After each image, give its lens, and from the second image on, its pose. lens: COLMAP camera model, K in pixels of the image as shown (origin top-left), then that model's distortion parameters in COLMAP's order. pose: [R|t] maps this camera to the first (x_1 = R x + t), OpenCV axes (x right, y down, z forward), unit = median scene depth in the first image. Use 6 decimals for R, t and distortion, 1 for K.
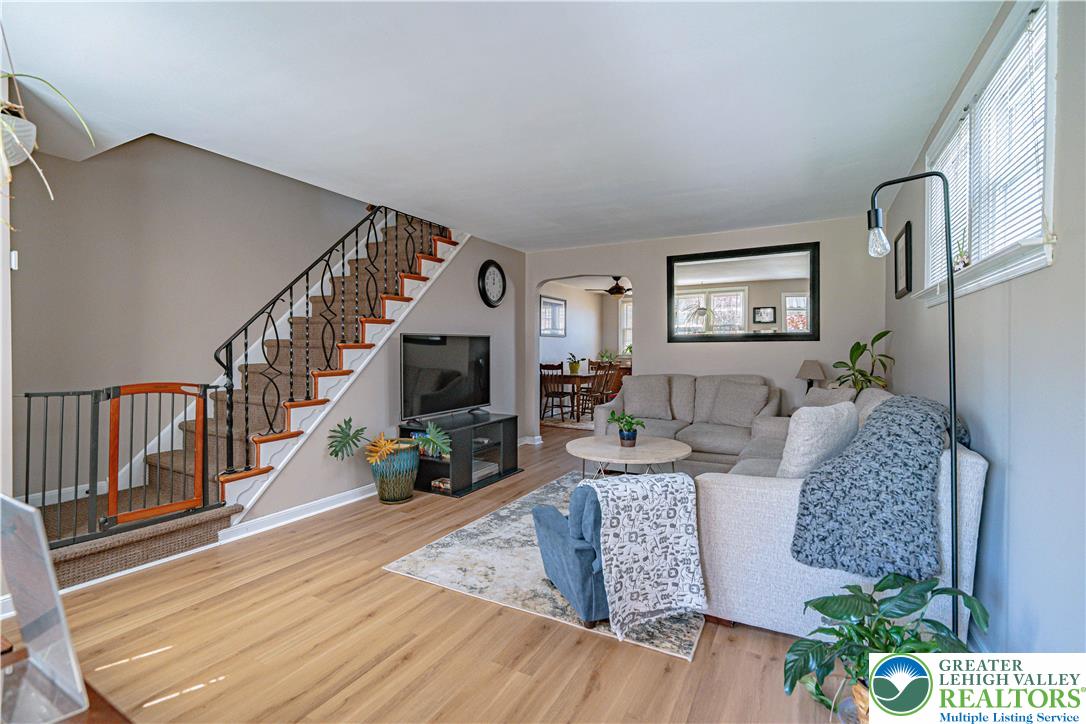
lens RADIAL K [[498.2, 0, 526.9], [0, 498.2, 354.0], [0, 0, 1]] dist [-0.002562, -0.000100]
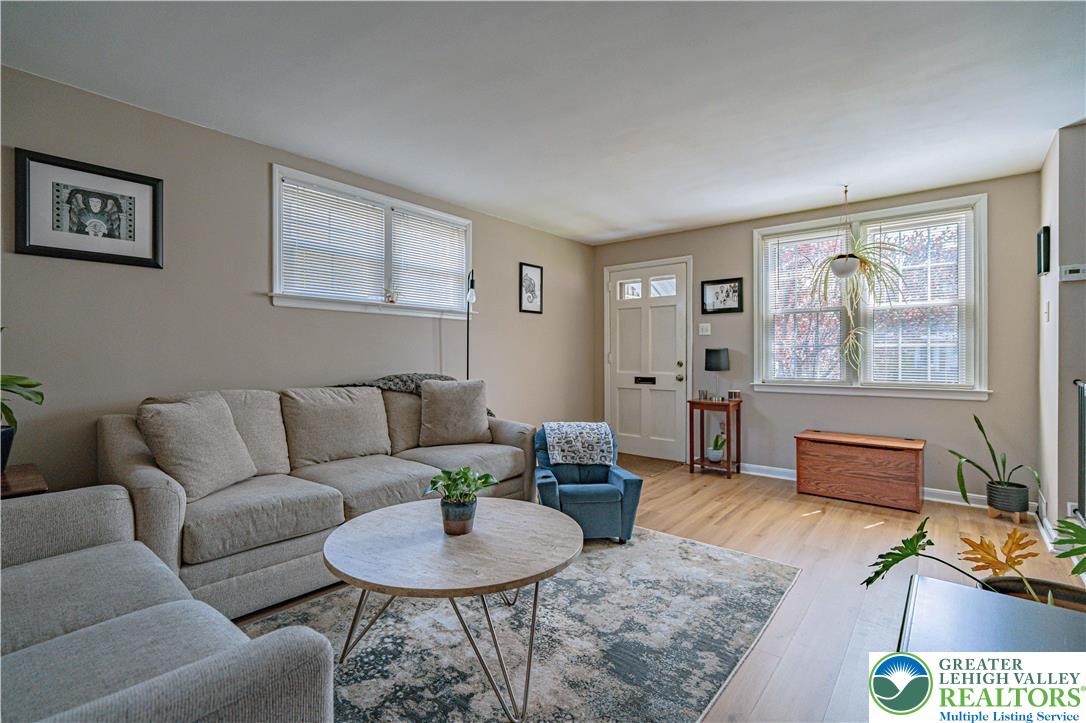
lens RADIAL K [[498.2, 0, 526.9], [0, 498.2, 353.5], [0, 0, 1]] dist [-0.002562, -0.000100]
pose [[-0.983811, -0.001671, 0.179201, 0.051465], [-0.000418, 0.999975, 0.007030, 0.003451], [-0.179208, 0.006842, -0.983787, 1.651328]]
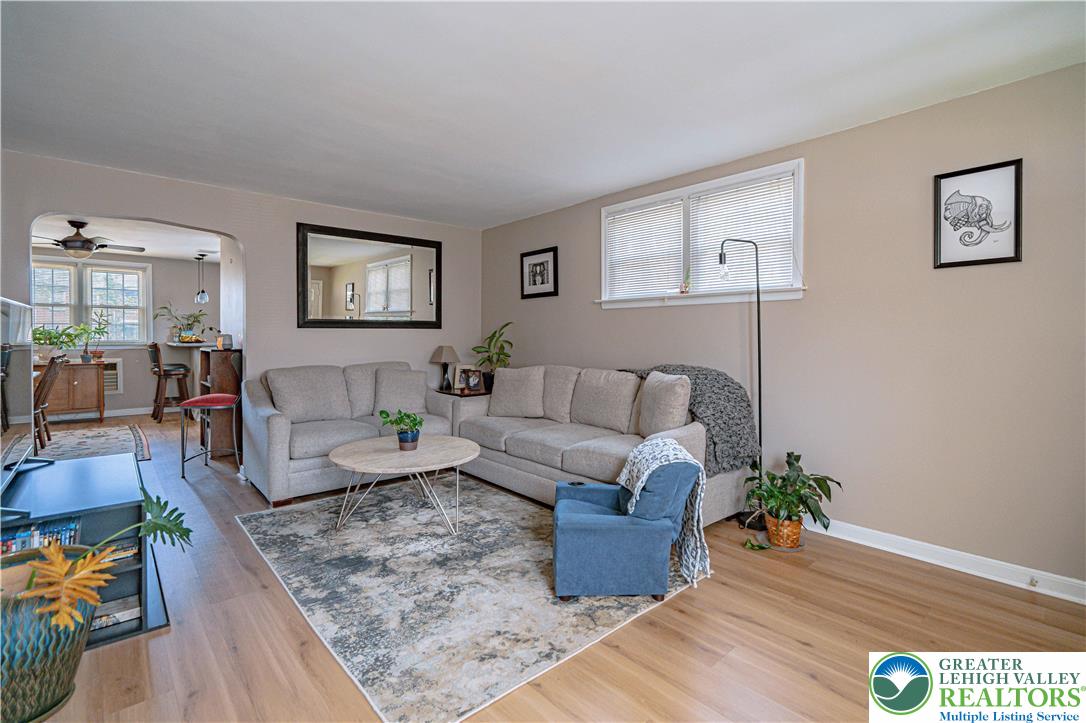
lens RADIAL K [[503.3, 0, 549.5], [0, 503.3, 342.3], [0, 0, 1]] dist [-0.001974, -0.000288]
pose [[0.313851, -0.007600, 0.949442, -0.599167], [0.007413, 0.999957, 0.005554, -0.000592], [-0.949443, 0.005295, 0.313894, 0.558538]]
